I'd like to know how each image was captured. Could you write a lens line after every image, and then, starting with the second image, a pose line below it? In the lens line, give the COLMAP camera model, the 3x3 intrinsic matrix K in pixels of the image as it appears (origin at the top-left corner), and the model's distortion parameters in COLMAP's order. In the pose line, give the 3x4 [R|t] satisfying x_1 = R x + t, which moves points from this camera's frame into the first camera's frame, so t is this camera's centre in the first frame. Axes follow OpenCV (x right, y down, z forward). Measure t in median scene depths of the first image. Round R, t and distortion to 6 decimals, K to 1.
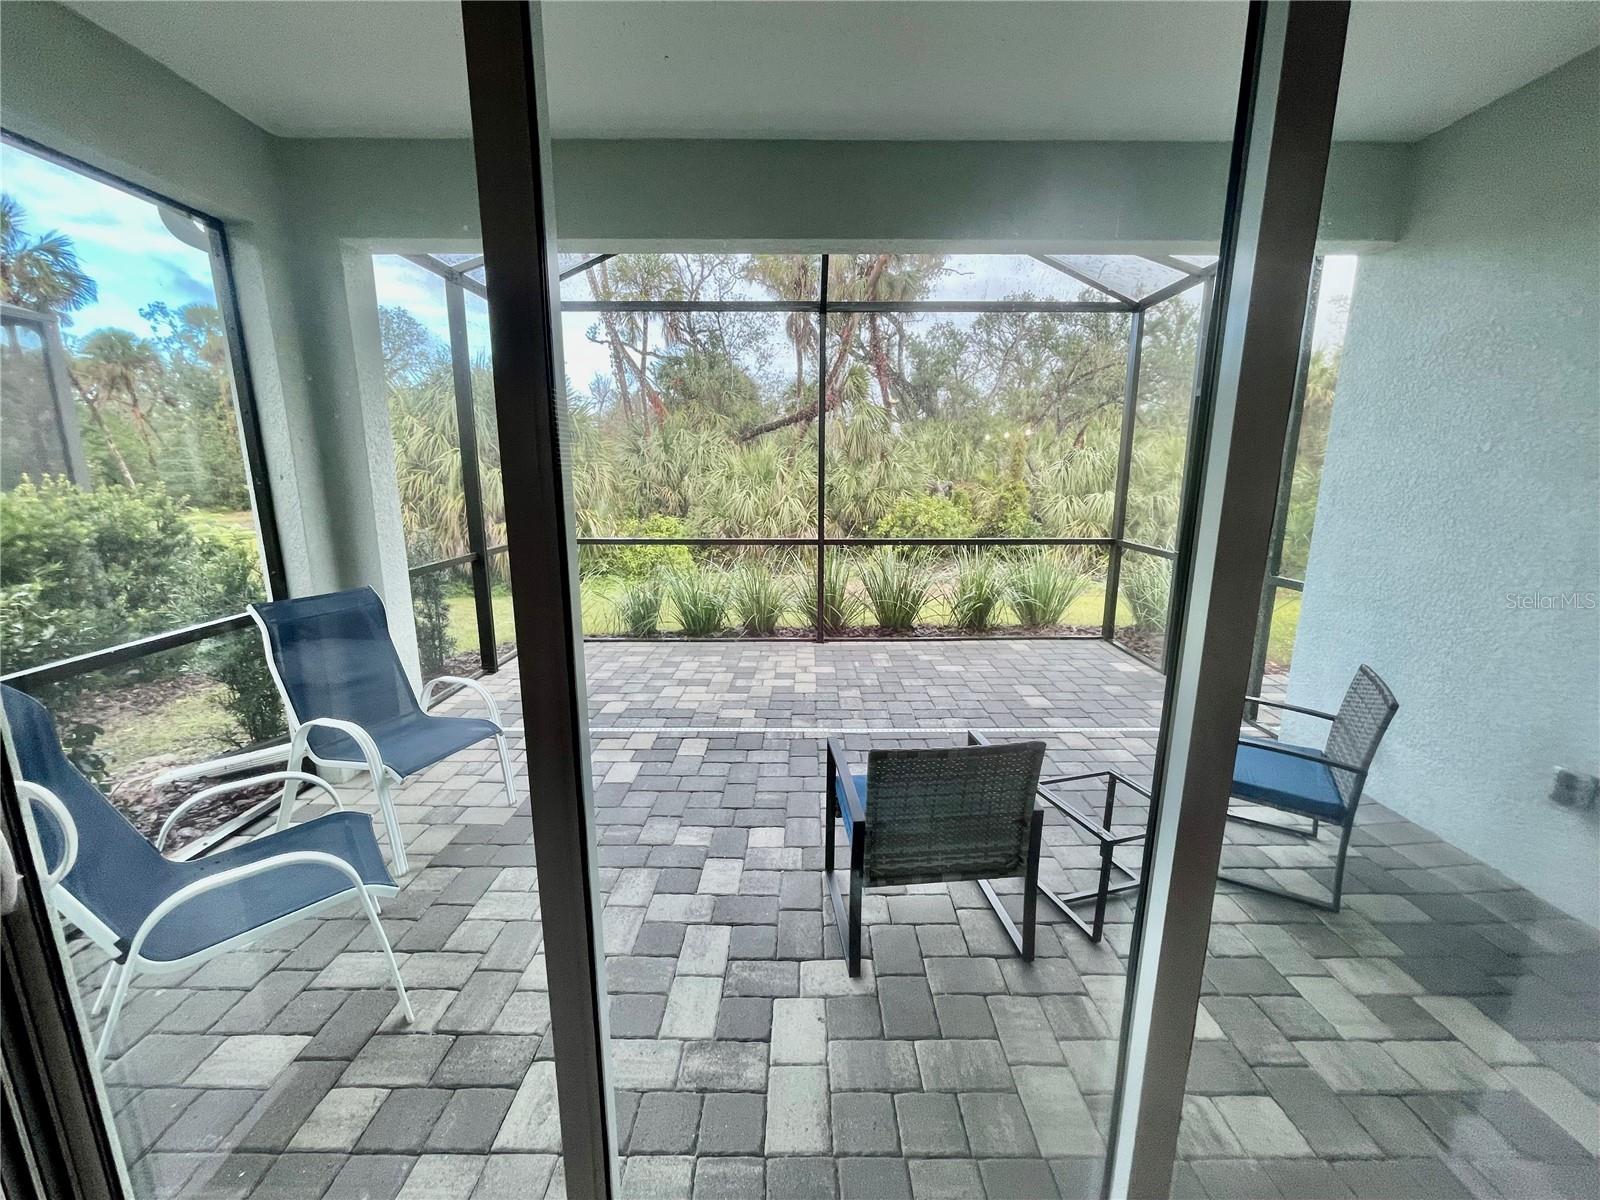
lens RADIAL K [[637.7, 0, 801.6], [0, 637.7, 605.1], [0, 0, 1]] dist [-0.000445, -0.000122]
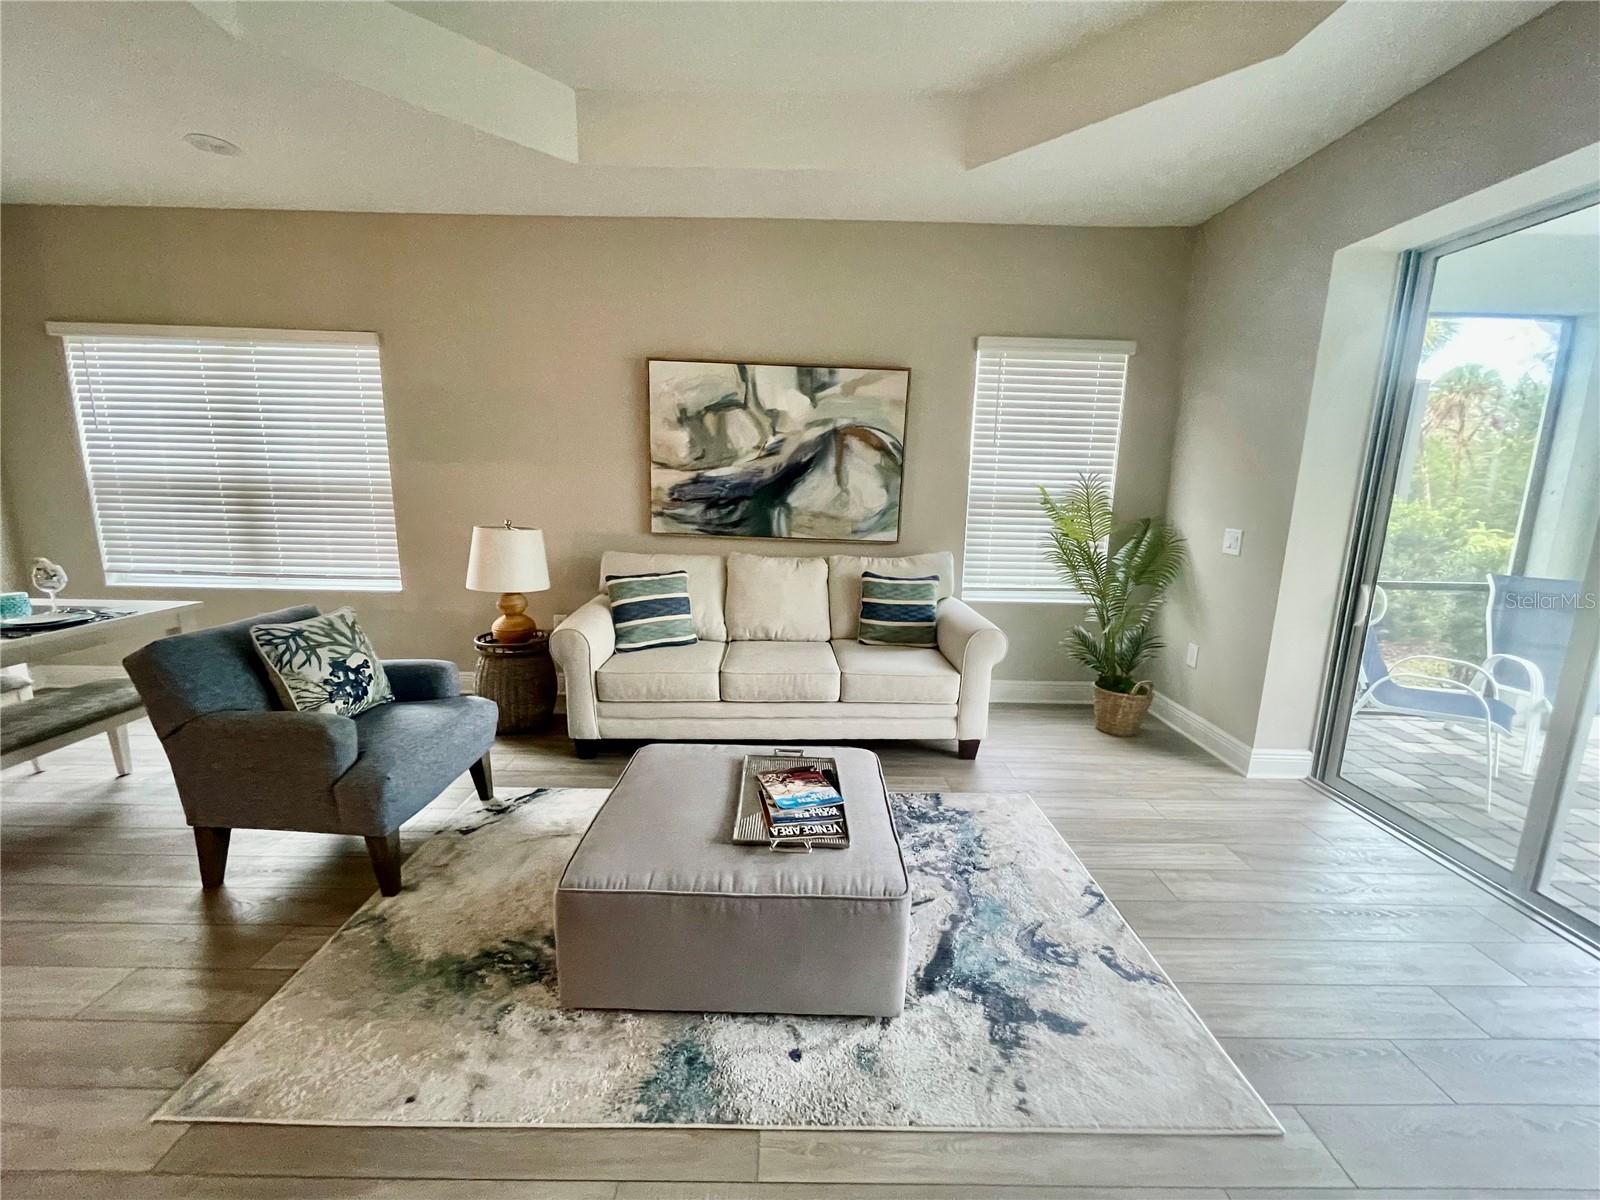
lens RADIAL K [[637.7, 0, 801.6], [0, 637.7, 605.1], [0, 0, 1]] dist [-0.000445, -0.000122]
pose [[0.000563, 0.189106, -0.981956, 0.303551], [-0.222937, 0.957267, 0.184224, 0.075671], [0.974833, 0.218811, 0.042698, -0.309603]]
